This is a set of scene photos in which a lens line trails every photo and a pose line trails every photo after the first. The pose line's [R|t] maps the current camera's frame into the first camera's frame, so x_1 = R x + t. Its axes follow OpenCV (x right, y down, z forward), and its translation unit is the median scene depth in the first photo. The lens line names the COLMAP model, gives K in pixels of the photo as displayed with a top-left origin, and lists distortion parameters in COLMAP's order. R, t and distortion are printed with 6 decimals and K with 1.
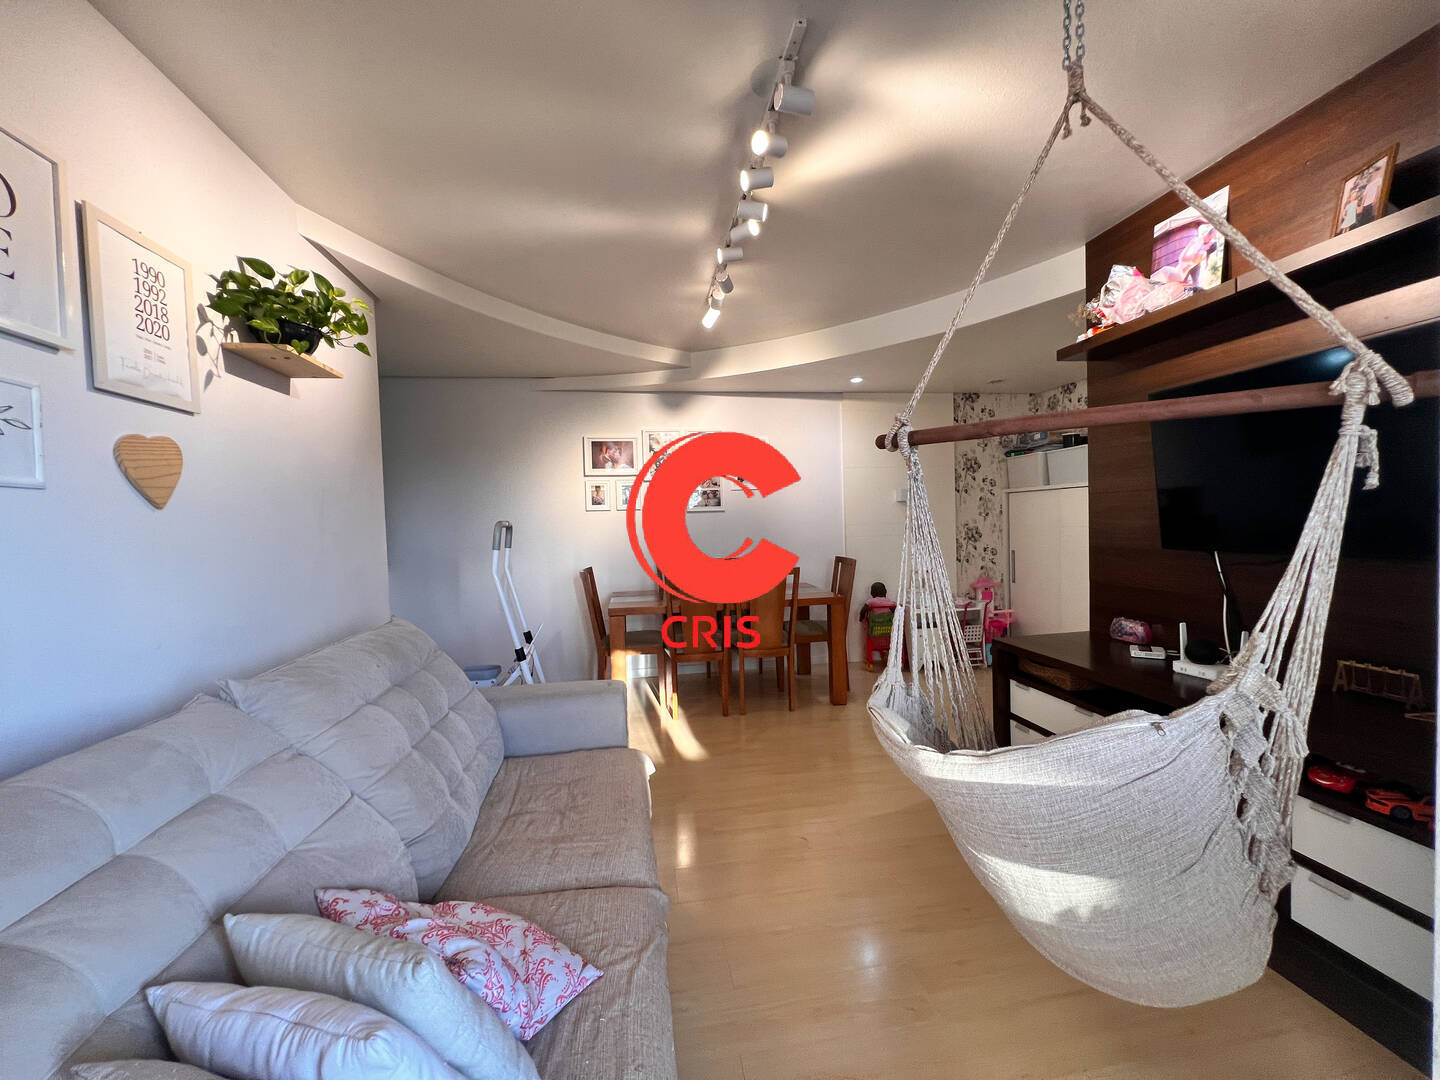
lens RADIAL K [[574.2, 0, 718.9], [0, 574.2, 542.4], [0, 0, 1]] dist [-0.000869, 0.001014]
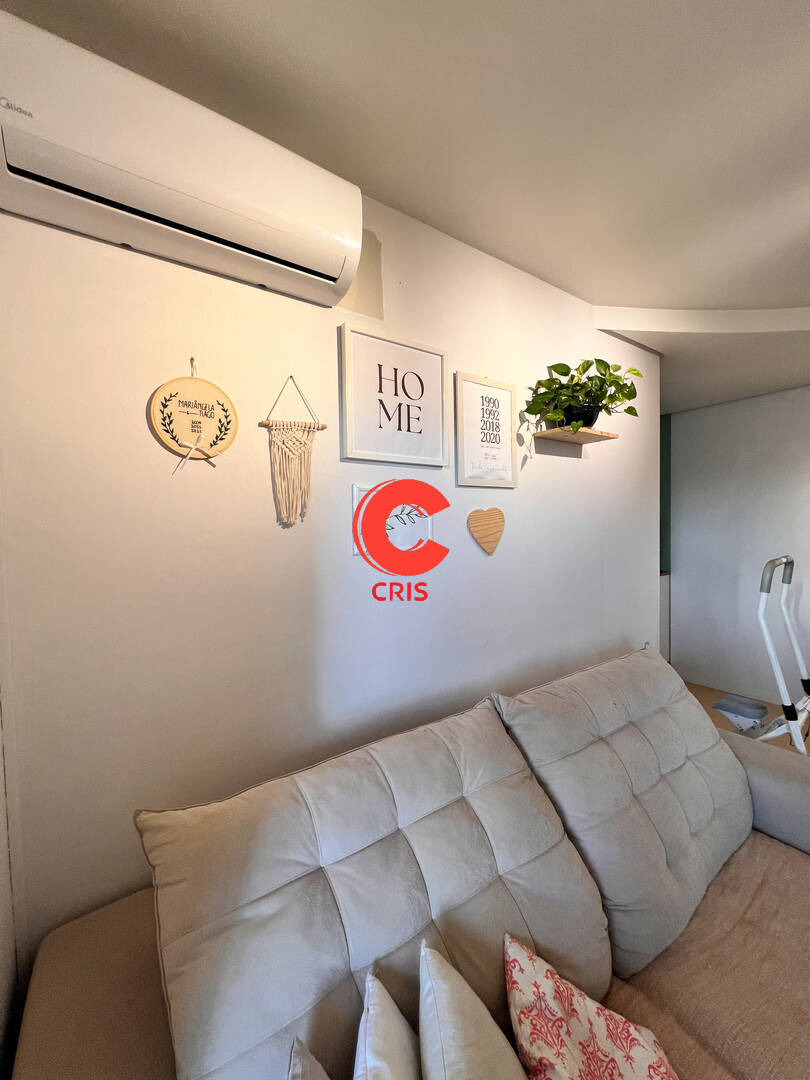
lens RADIAL K [[430.7, 0, 404.6], [0, 430.7, 545.3], [0, 0, 1]] dist [-0.000869, 0.001014]
pose [[0.438668, 0.062438, -0.896477, -0.035348], [-0.026282, 0.998048, 0.056652, -0.125314], [0.898265, -0.001290, 0.439453, 0.248683]]
